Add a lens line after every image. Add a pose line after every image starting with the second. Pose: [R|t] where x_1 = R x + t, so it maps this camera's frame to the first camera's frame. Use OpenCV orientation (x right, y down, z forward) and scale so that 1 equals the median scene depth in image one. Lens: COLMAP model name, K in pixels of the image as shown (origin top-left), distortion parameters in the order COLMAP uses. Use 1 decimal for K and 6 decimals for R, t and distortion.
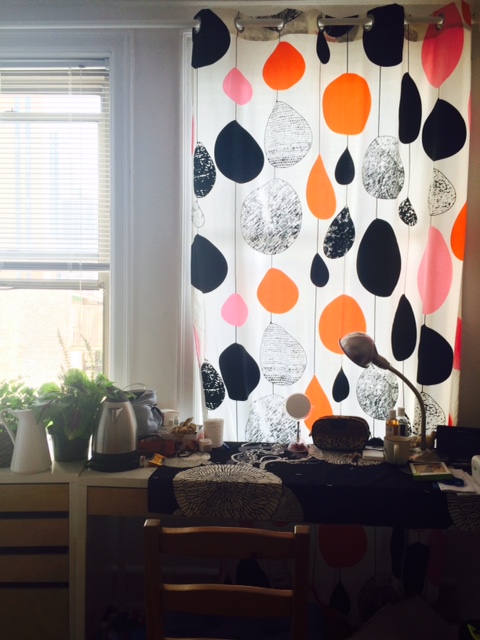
lens RADIAL K [[539.3, 0, 241.1], [0, 539.3, 318.5], [0, 0, 1]] dist [0.029463, -0.046168]
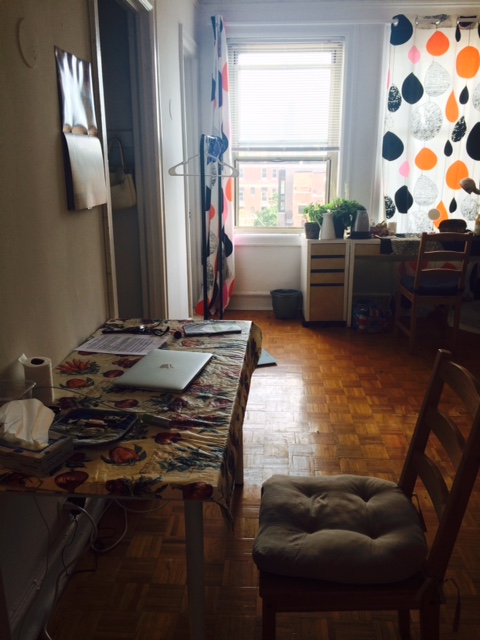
lens RADIAL K [[539.3, 0, 236.9], [0, 539.3, 321.4], [0, 0, 1]] dist [0.029463, -0.046168]
pose [[0.999587, -0.013581, -0.025309, -0.628608], [0.018833, 0.975196, 0.220542, 0.087341], [0.021686, -0.220928, 0.975049, -1.211374]]
